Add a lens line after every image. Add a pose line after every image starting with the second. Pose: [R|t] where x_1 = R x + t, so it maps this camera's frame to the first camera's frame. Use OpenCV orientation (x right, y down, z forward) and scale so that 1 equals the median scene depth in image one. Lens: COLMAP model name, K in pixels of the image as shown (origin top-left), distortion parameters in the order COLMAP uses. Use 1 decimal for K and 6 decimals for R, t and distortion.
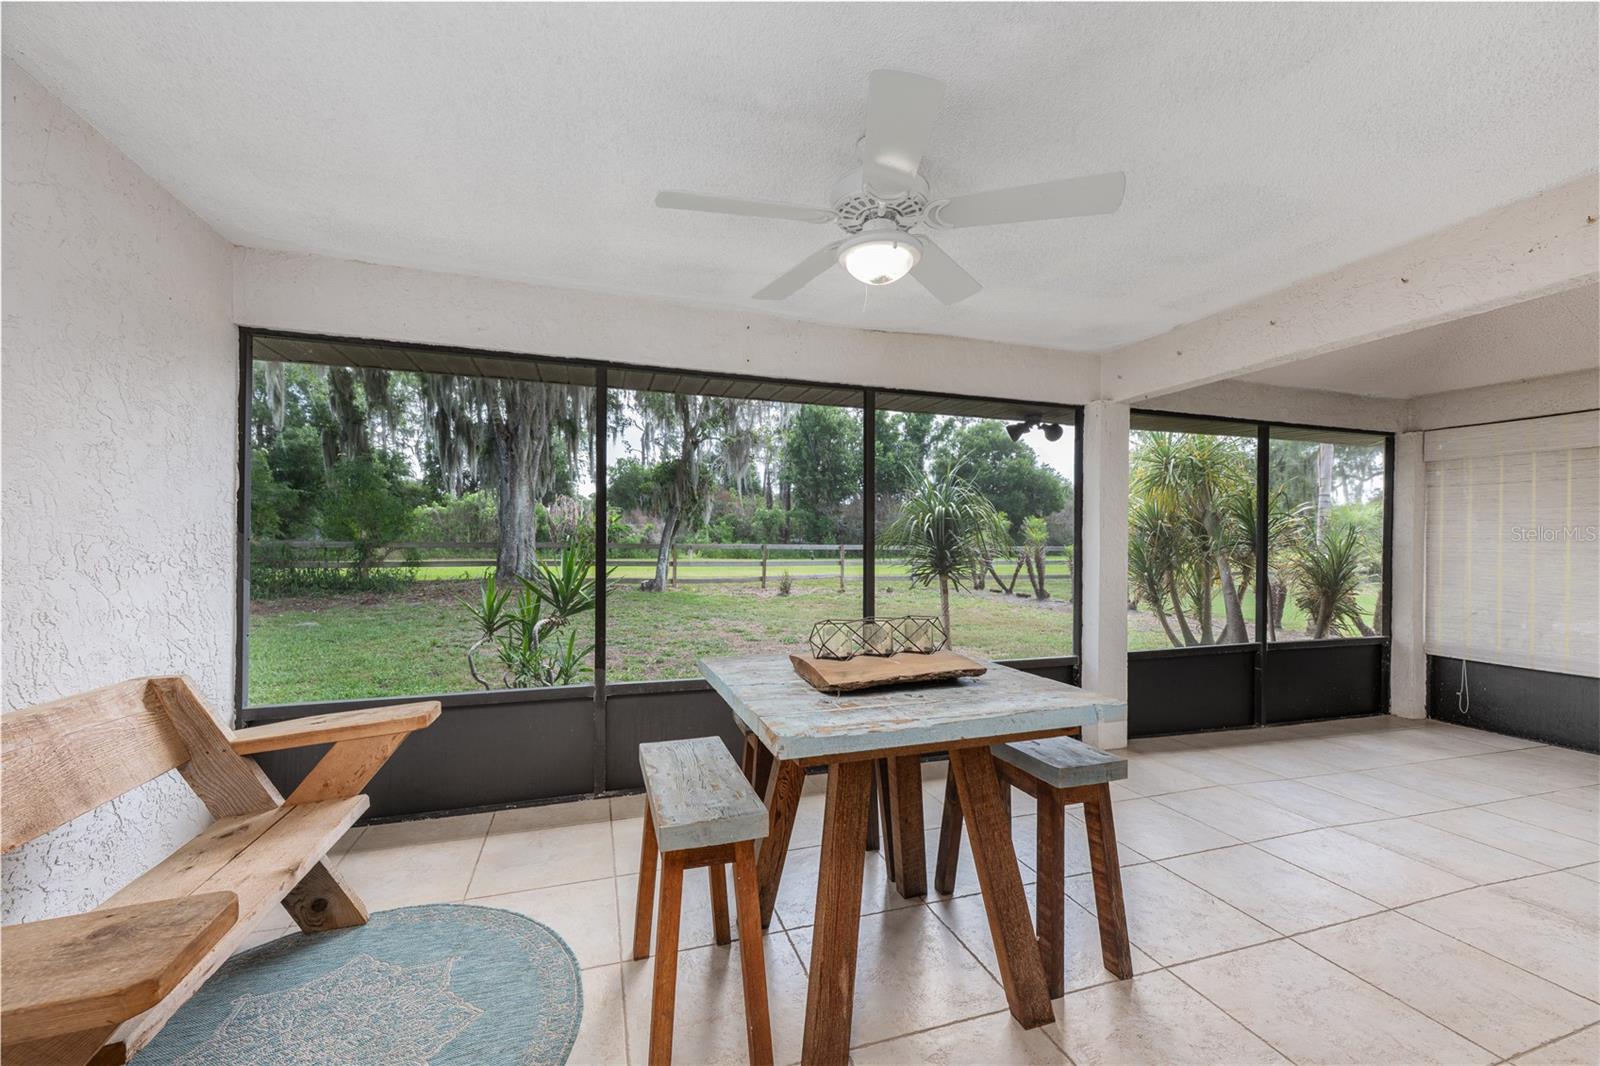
lens RADIAL K [[635.1, 0, 797.6], [0, 635.1, 544.9], [0, 0, 1]] dist [0.002553, 0.000345]
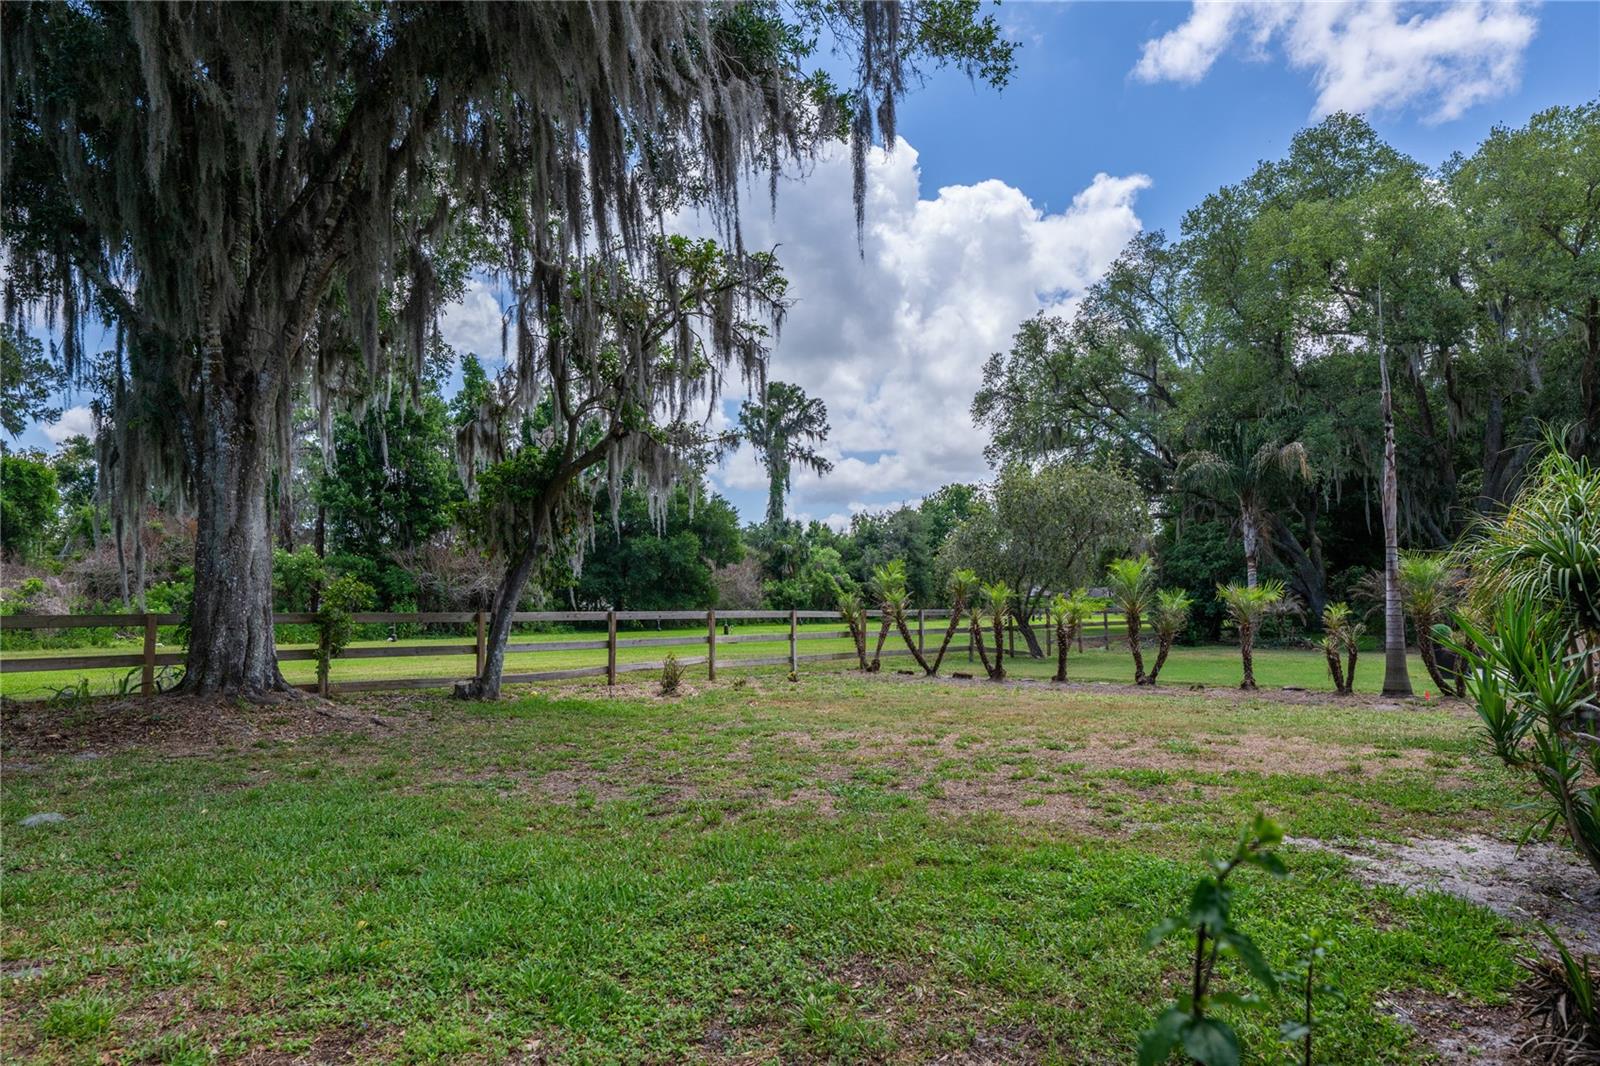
lens RADIAL K [[1012.2, 0, 800.0], [0, 1012.2, 533.0], [0, 0, 1]] dist [0.002877, 0.001073]
pose [[0.831721, 0.027794, 0.554497, -0.430189], [0.017301, 0.996964, -0.075922, 0.001048], [-0.554923, 0.072739, 0.828715, 0.118392]]
